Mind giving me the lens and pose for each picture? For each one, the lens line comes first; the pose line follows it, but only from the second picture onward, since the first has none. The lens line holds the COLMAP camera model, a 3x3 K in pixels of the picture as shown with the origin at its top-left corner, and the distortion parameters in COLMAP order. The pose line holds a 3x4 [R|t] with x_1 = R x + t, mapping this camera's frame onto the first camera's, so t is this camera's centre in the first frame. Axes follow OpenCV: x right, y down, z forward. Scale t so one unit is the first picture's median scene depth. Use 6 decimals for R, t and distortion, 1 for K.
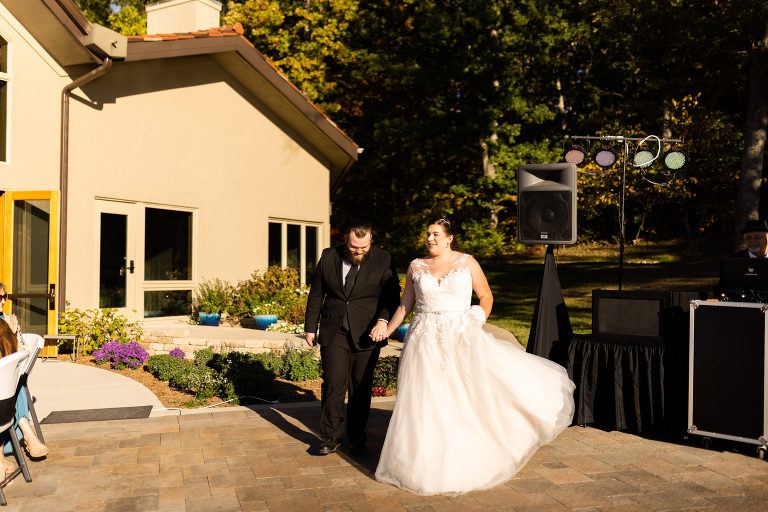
lens RADIAL K [[737.4, 0, 383.4], [0, 737.4, 245.0], [0, 0, 1]] dist [0.002356, 0.009008]
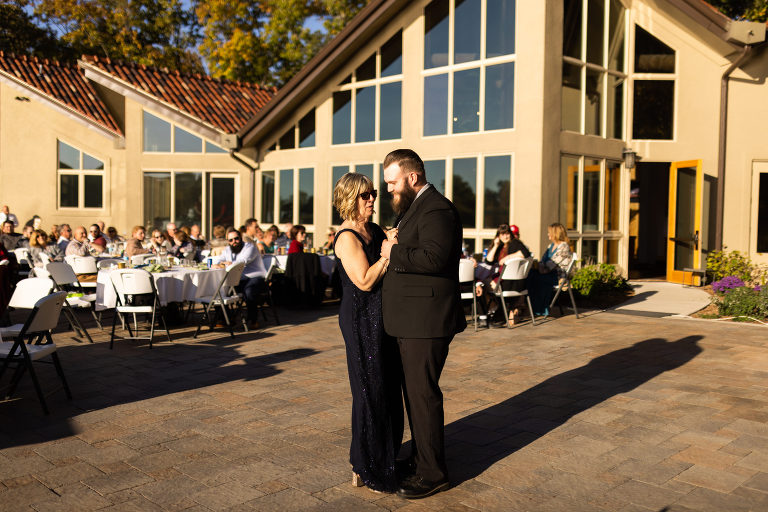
lens RADIAL K [[770.3, 0, 384.0], [0, 770.3, 256.0], [0, 0, 1]] dist [0.007965, 0.001372]
pose [[0.447549, 0.045641, -0.893094, 0.438103], [0.018796, 0.997996, 0.060421, 0.003606], [0.894062, -0.043828, 0.445794, -0.098738]]
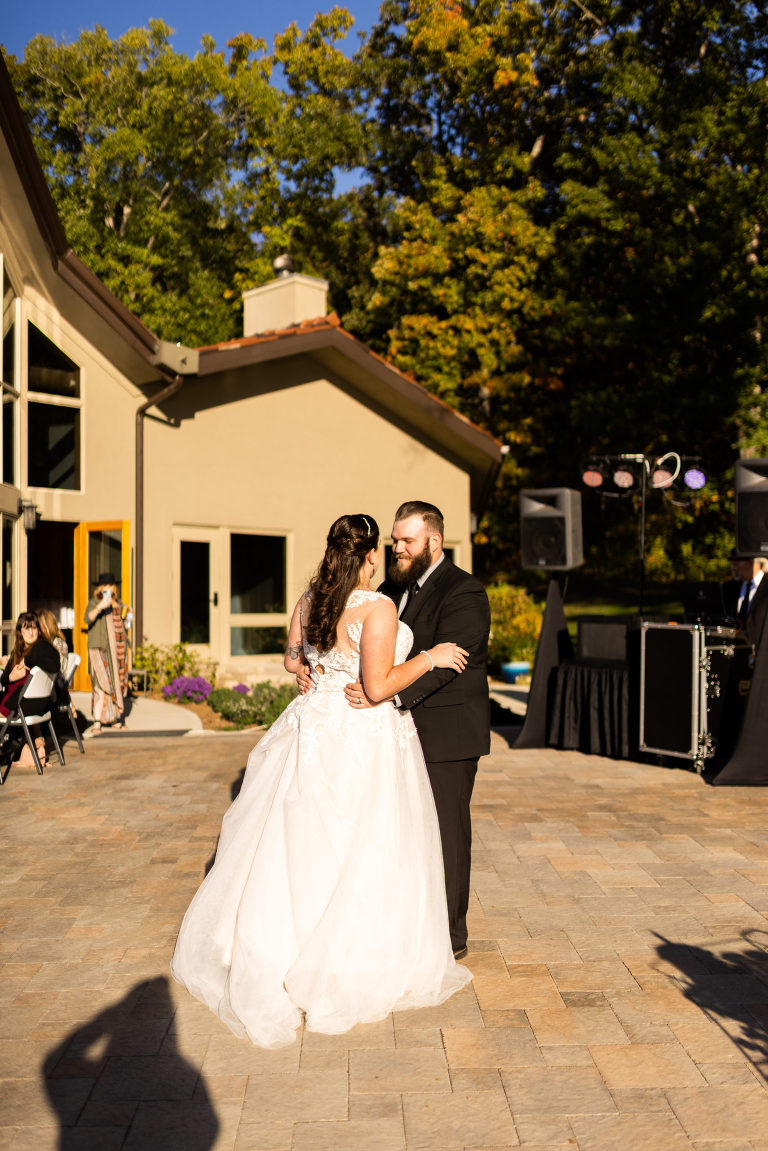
lens RADIAL K [[1164.7, 0, 406.2], [0, 1164.7, 573.5], [0, 0, 1]] dist [0.017097, 0.016177]
pose [[0.968075, -0.015239, -0.250196, 0.233601], [0.016645, 0.999855, 0.003508, -0.002835], [0.250106, -0.007561, 0.968189, -0.308631]]
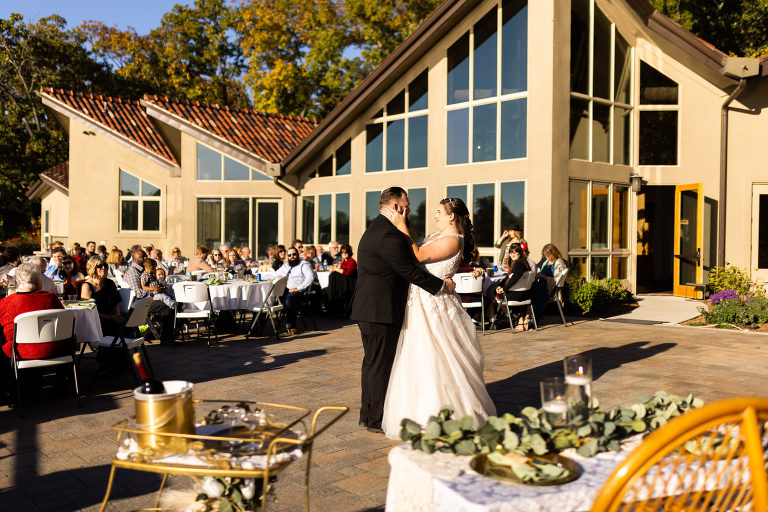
lens RADIAL K [[777.1, 0, 384.0], [0, 777.1, 256.0], [0, 0, 1]] dist [0.017097, 0.016177]
pose [[0.398696, 0.020966, -0.916843, 0.573423], [0.025129, 0.999114, 0.033775, 0.001091], [0.916739, -0.036505, 0.397816, -0.139950]]
